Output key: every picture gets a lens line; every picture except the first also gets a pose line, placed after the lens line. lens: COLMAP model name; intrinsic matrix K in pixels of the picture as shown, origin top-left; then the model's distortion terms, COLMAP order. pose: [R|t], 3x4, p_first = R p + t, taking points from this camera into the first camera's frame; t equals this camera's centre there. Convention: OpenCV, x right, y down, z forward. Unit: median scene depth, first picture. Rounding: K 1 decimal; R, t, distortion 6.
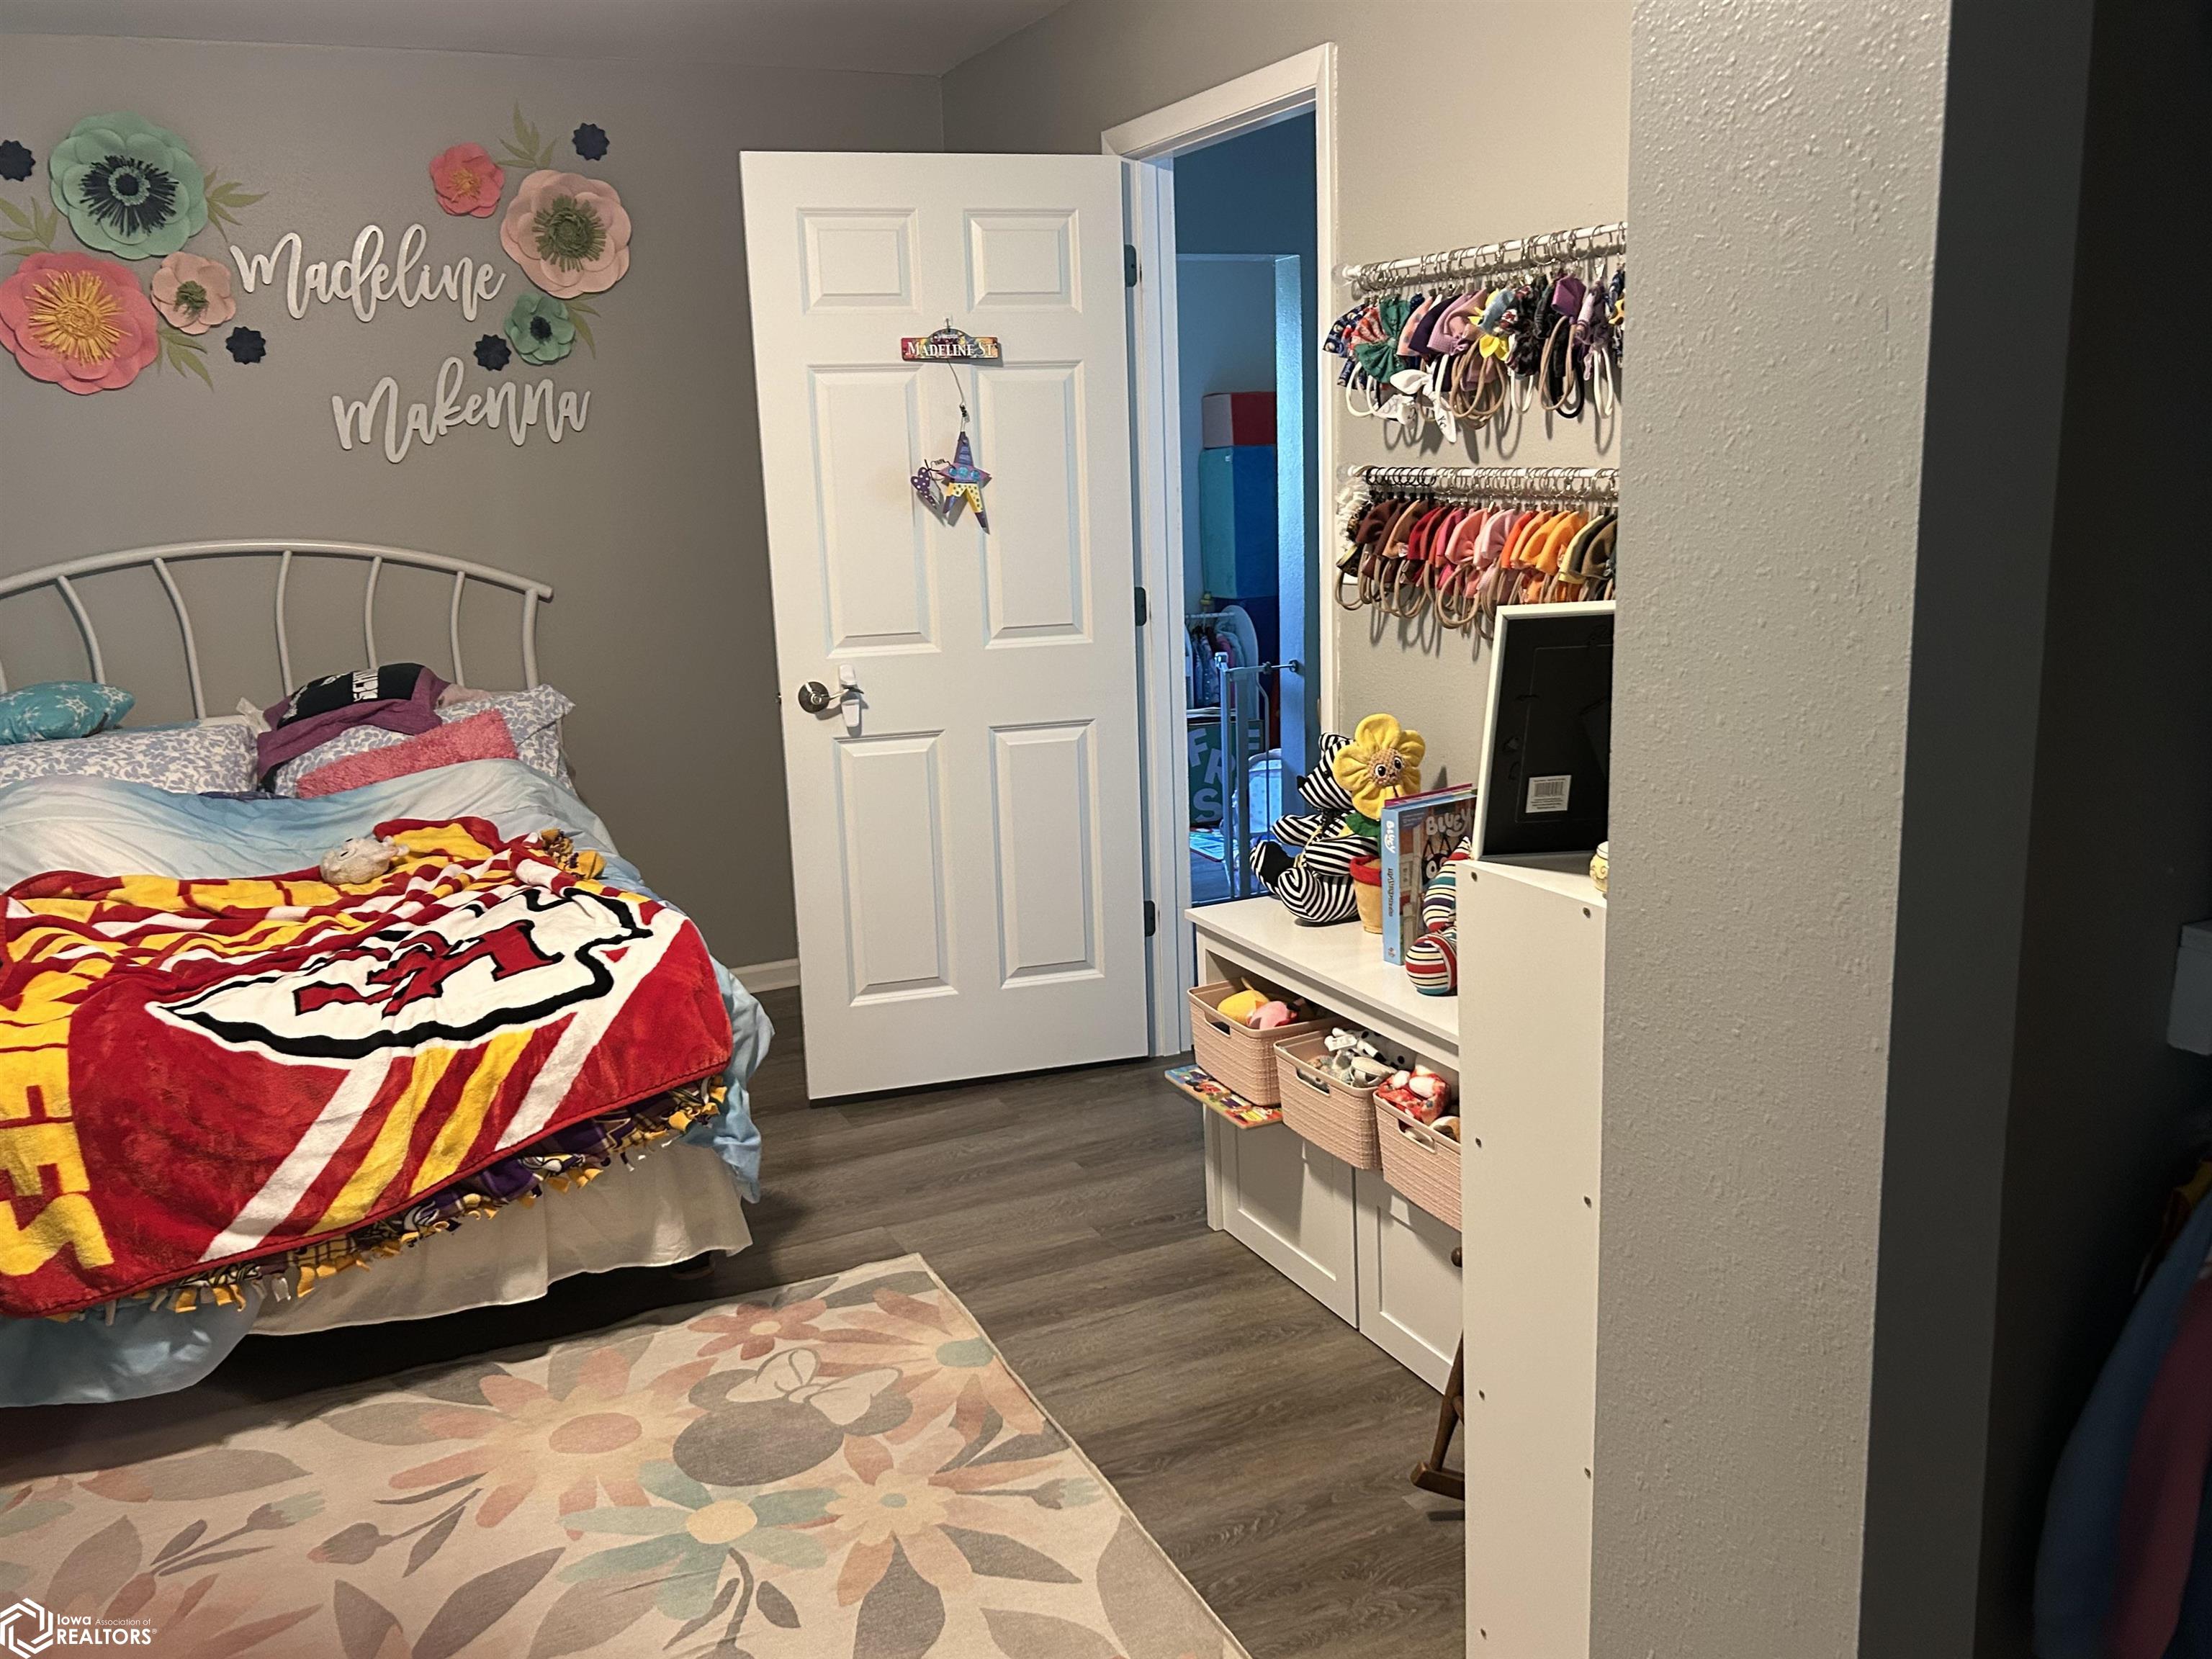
lens RADIAL K [[1879.5, 0, 1110.4], [0, 1879.5, 795.5], [0, 0, 1]] dist [0.094541, -0.110719]
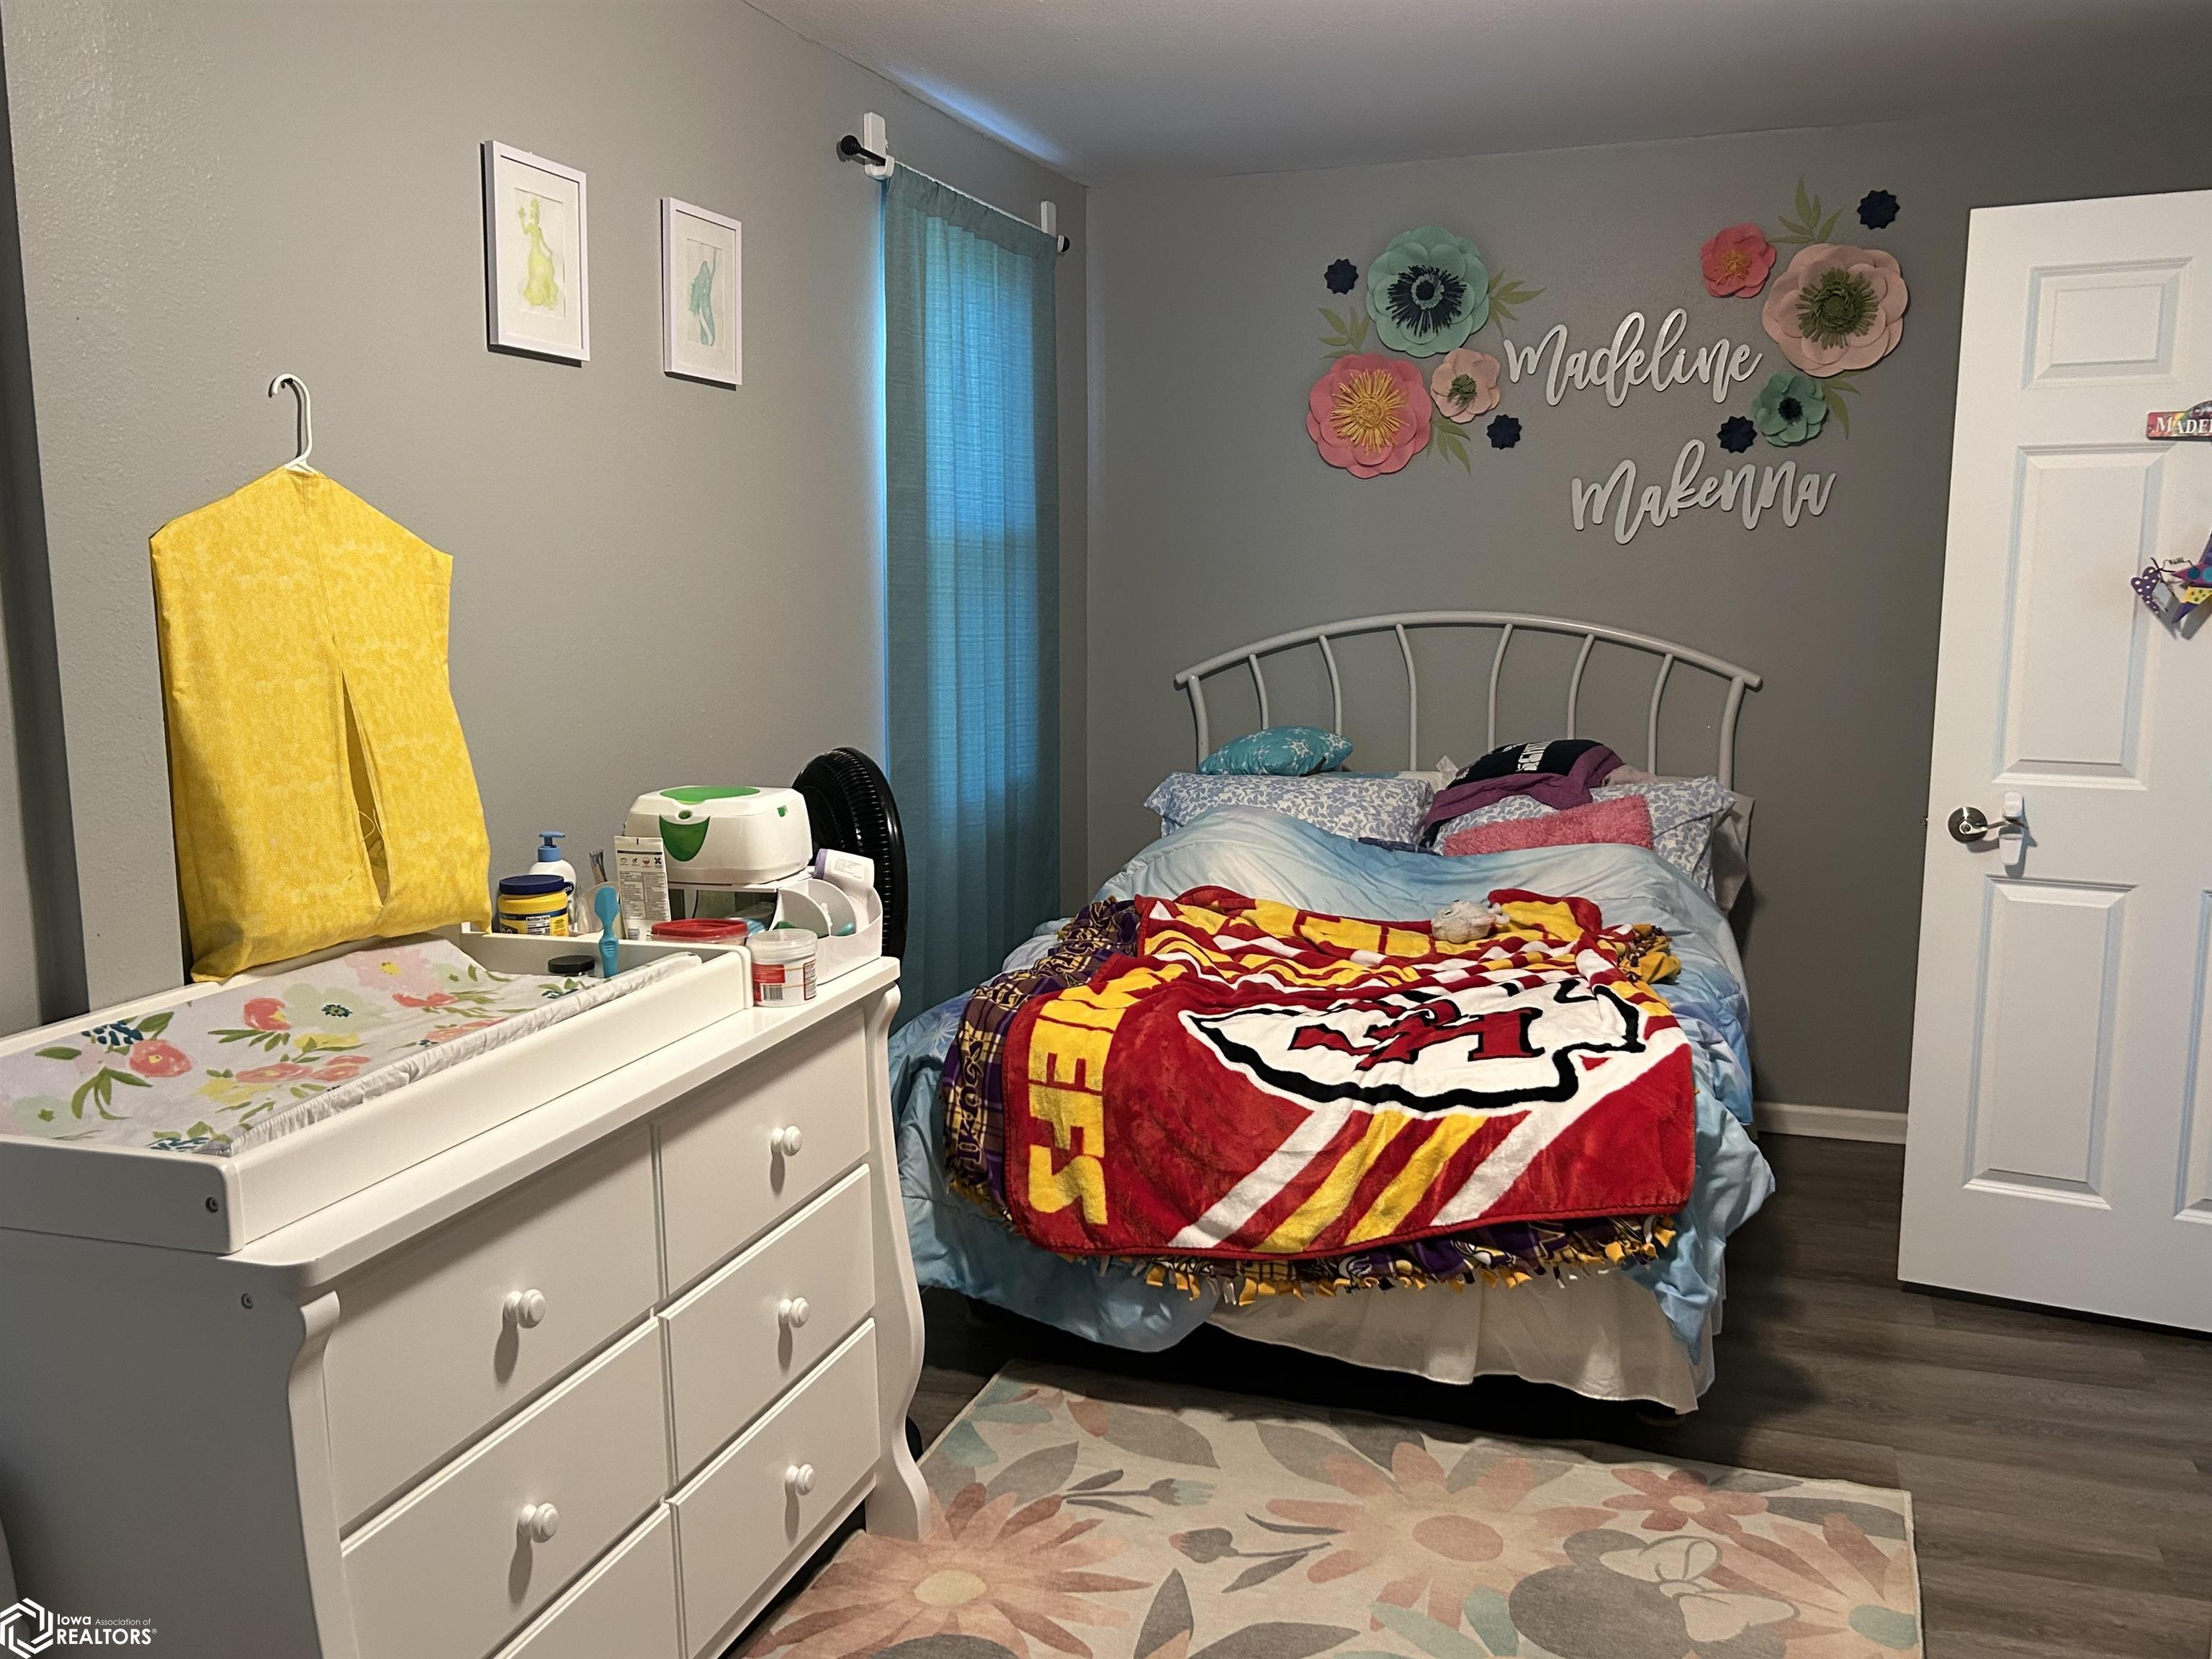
lens RADIAL K [[1863.3, 0, 1057.8], [0, 1863.3, 827.7], [0, 0, 1]] dist [0.087224, -0.174616]
pose [[0.720721, 0.136244, -0.679705, 0.171705], [-0.150315, 0.987883, 0.038631, -0.028901], [0.676732, 0.074328, 0.732468, 0.113828]]
